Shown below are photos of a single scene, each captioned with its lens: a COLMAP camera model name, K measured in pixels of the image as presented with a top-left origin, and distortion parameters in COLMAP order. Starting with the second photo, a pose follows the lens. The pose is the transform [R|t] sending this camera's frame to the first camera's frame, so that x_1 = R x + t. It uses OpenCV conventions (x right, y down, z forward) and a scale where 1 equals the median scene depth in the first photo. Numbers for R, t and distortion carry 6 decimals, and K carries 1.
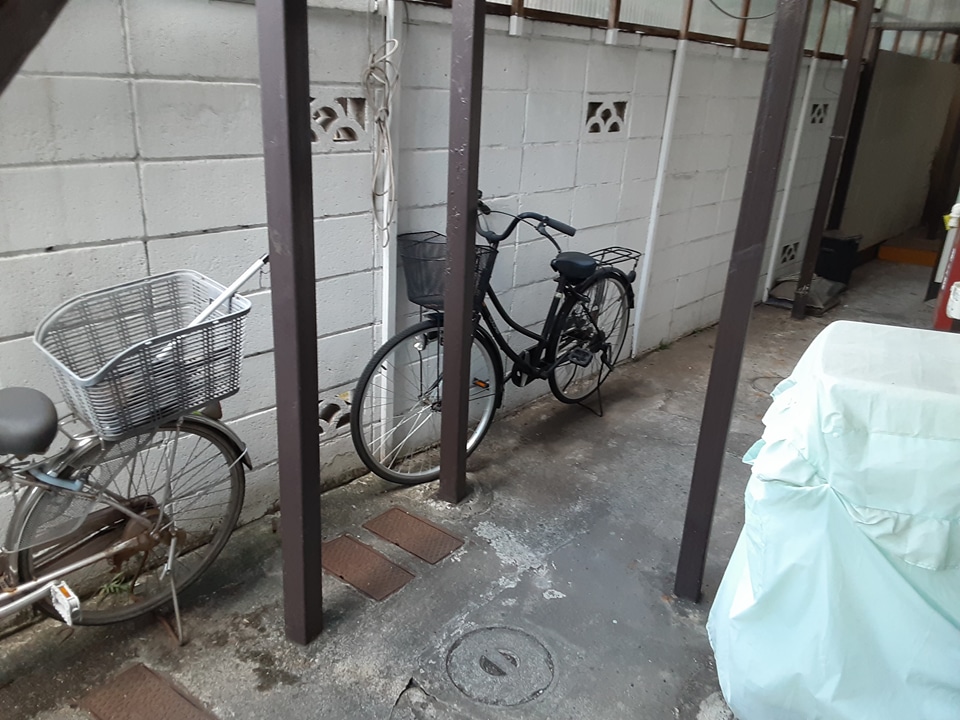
lens RADIAL K [[768.9, 0, 480.0], [0, 768.9, 360.0], [0, 0, 1]] dist [0.125415, -0.154692]
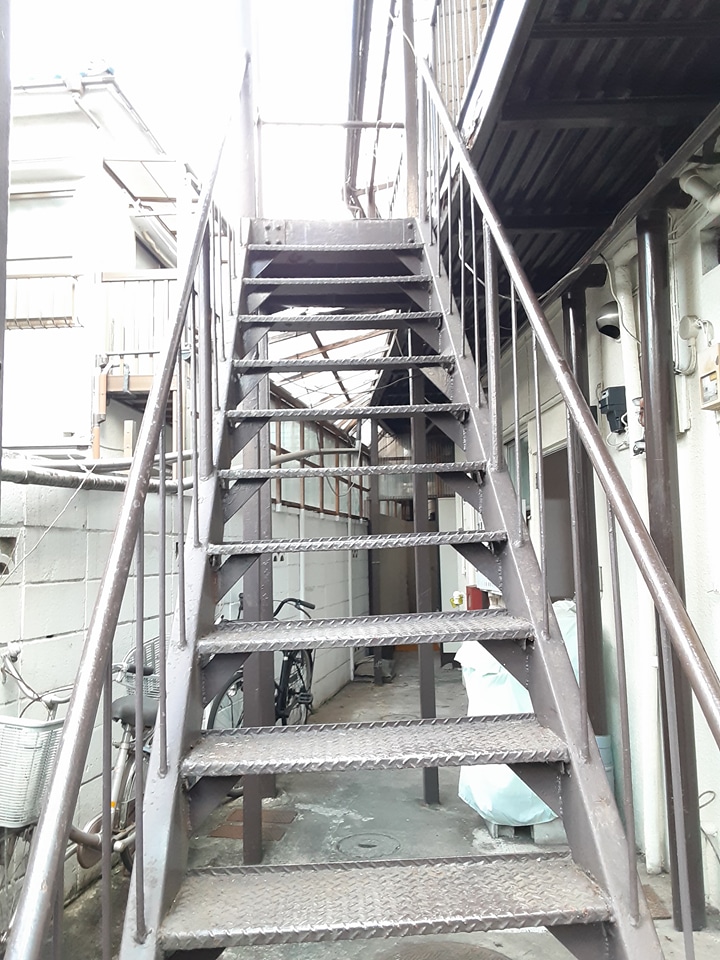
lens RADIAL K [[768.9, 0, 344.0], [0, 768.9, 475.5], [0, 0, 1]] dist [0.125415, -0.154692]
pose [[0.875104, -0.029089, 0.483059, -0.467503], [0.235603, 0.897515, -0.372769, 0.167470], [-0.422709, 0.440023, 0.792273, -0.383871]]
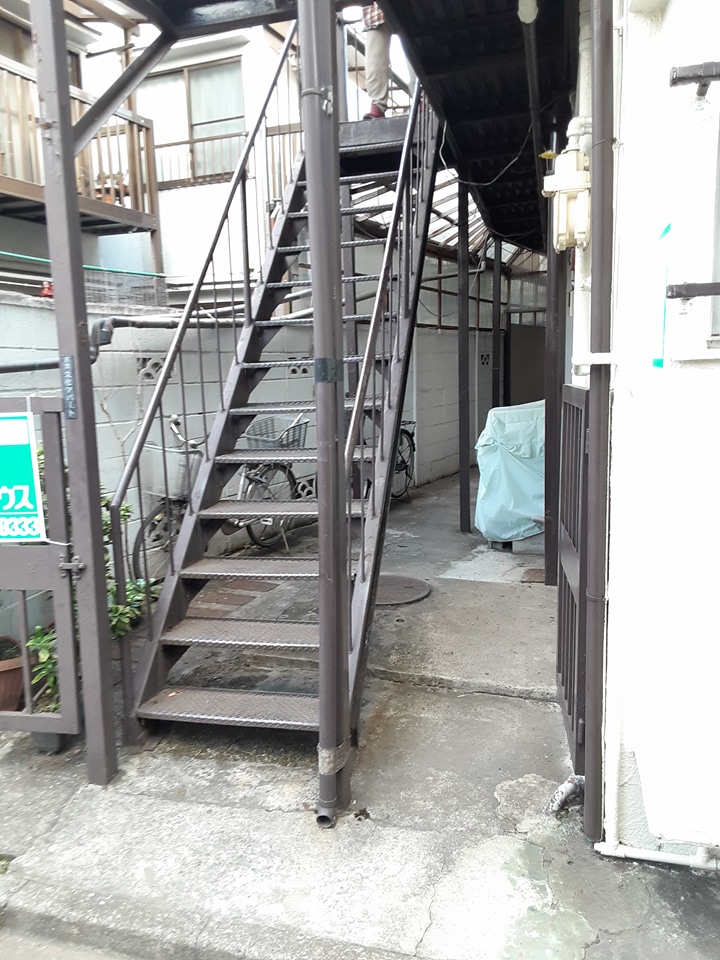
lens RADIAL K [[768.9, 0, 344.0], [0, 768.9, 475.5], [0, 0, 1]] dist [0.125415, -0.154692]
pose [[0.976095, -0.117076, 0.183115, -0.365714], [0.153092, 0.968395, -0.196909, 0.369646], [-0.154274, 0.220236, 0.963170, -0.911679]]
